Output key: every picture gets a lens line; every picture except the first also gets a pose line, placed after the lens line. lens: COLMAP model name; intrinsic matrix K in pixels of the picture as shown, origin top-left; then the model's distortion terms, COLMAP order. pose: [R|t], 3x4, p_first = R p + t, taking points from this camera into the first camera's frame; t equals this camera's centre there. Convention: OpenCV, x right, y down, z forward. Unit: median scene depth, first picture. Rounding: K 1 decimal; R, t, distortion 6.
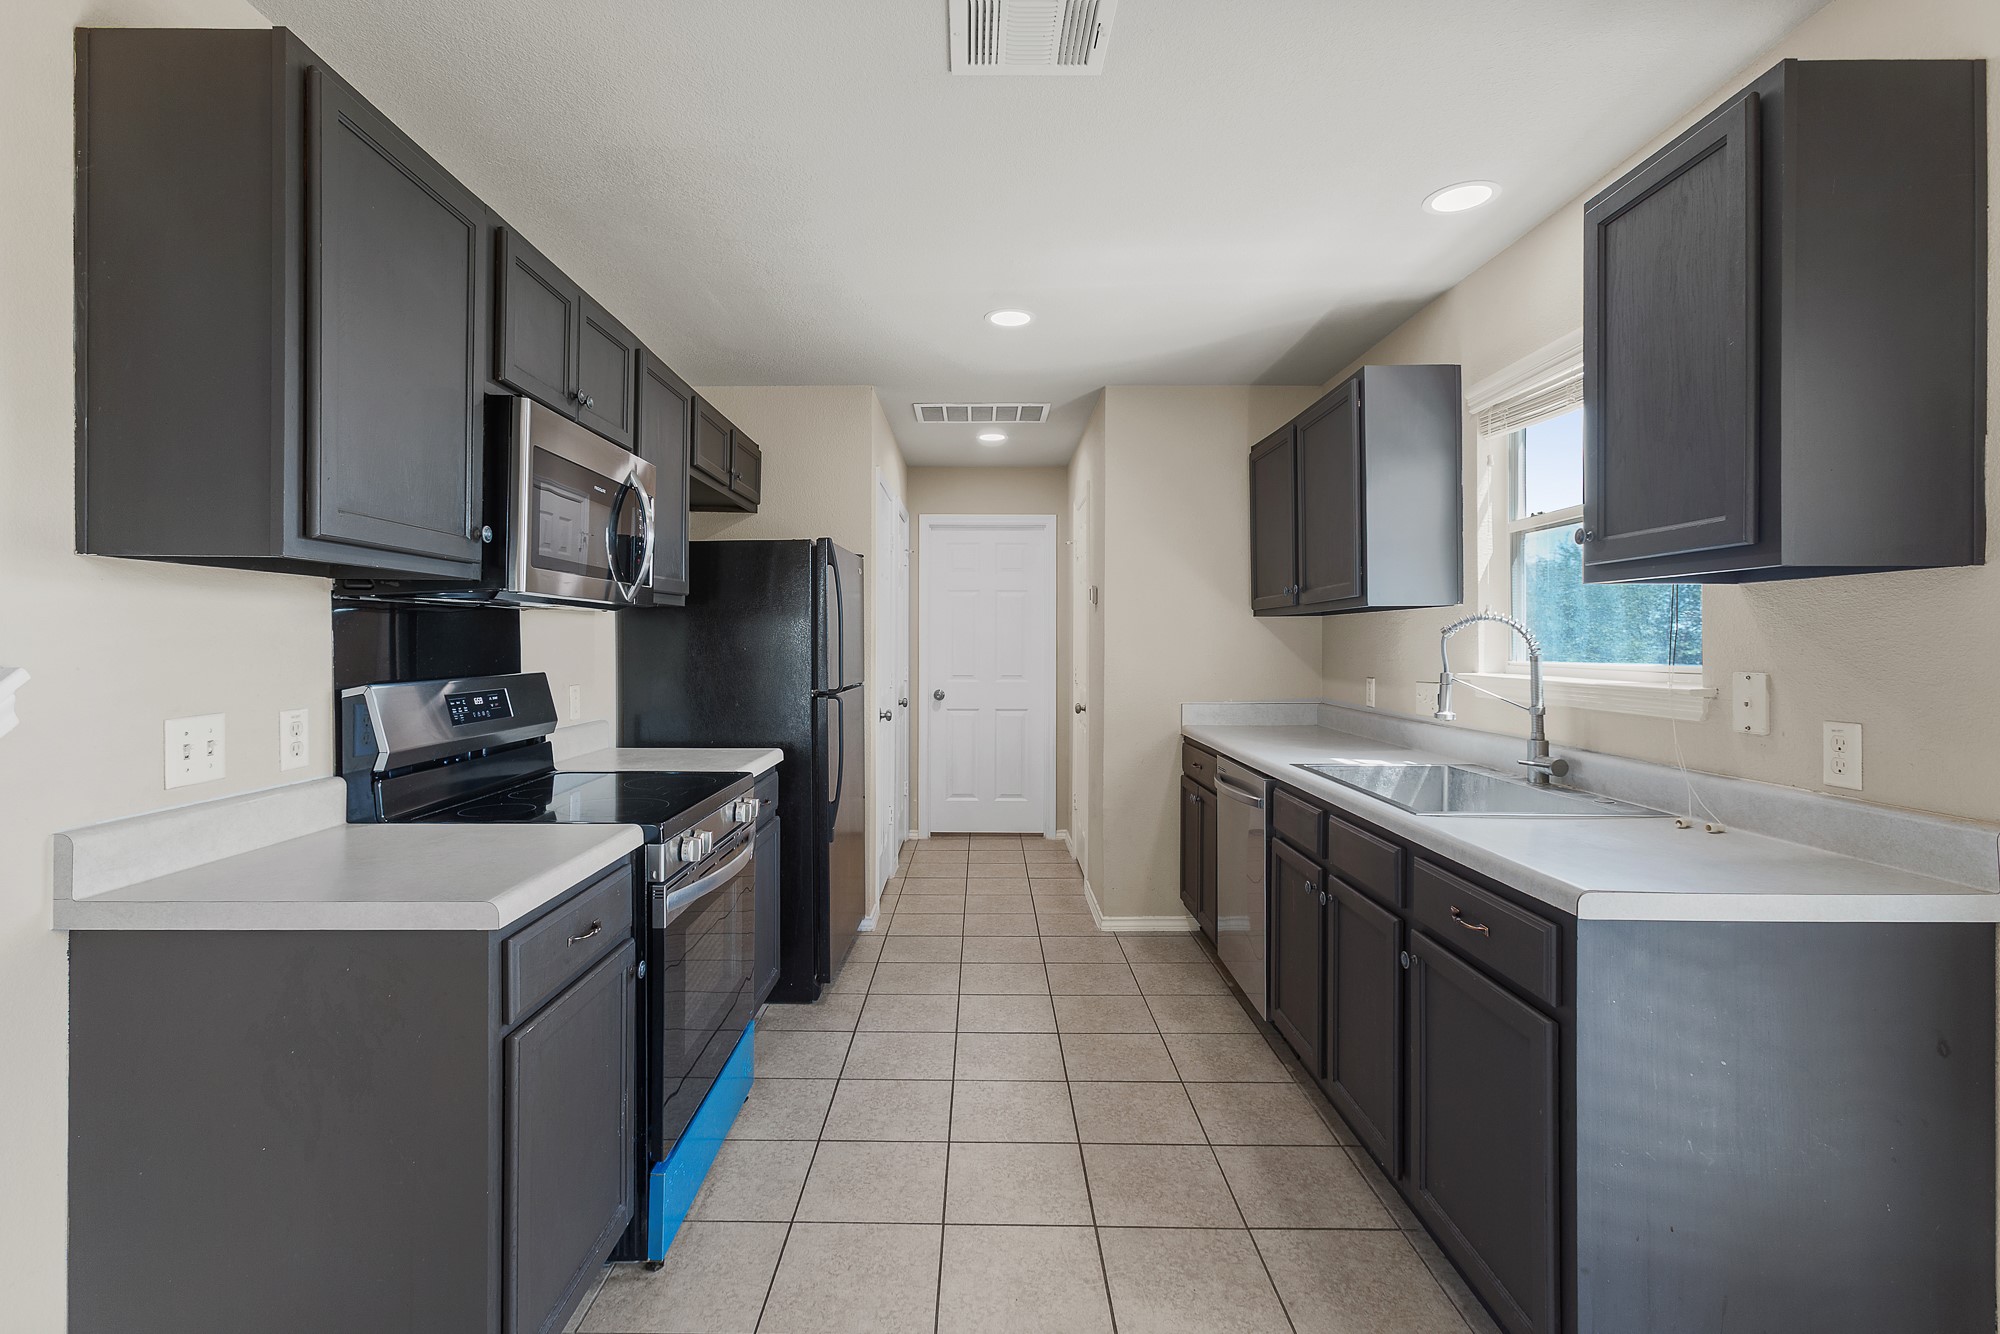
lens RADIAL K [[917.5, 0, 962.9], [0, 917.5, 625.3], [0, 0, 1]] dist [-0.019492, 0.008901]
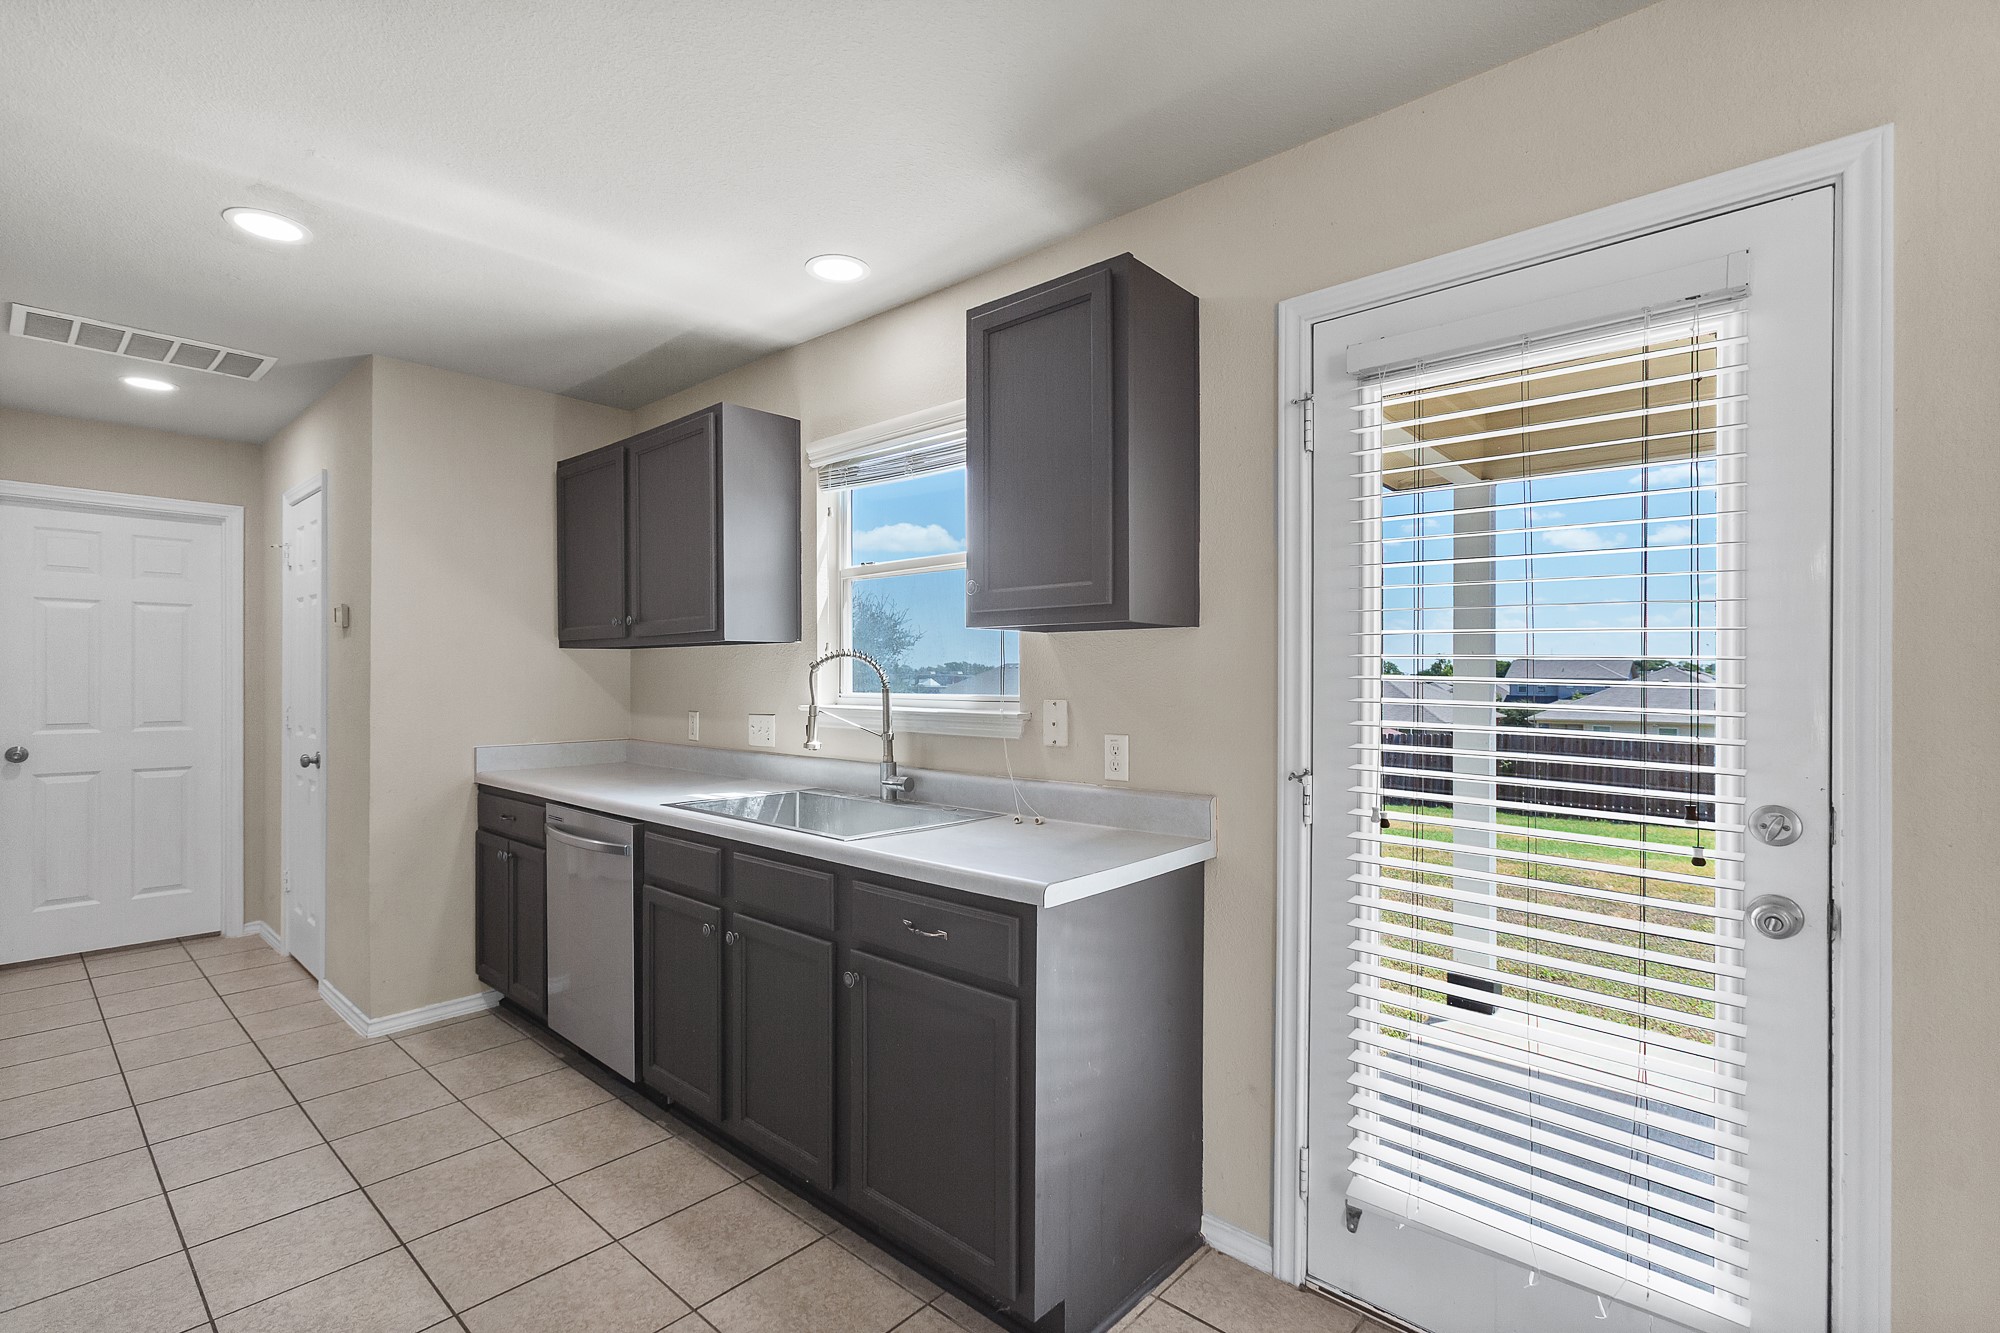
lens RADIAL K [[917.5, 0, 967.0], [0, 917.5, 667.7], [0, 0, 1]] dist [-0.019492, 0.008901]
pose [[0.663066, 0.003753, 0.748552, -0.139123], [-0.013430, 0.999886, 0.006883, -0.001861], [-0.748441, -0.014617, 0.663041, 0.128849]]
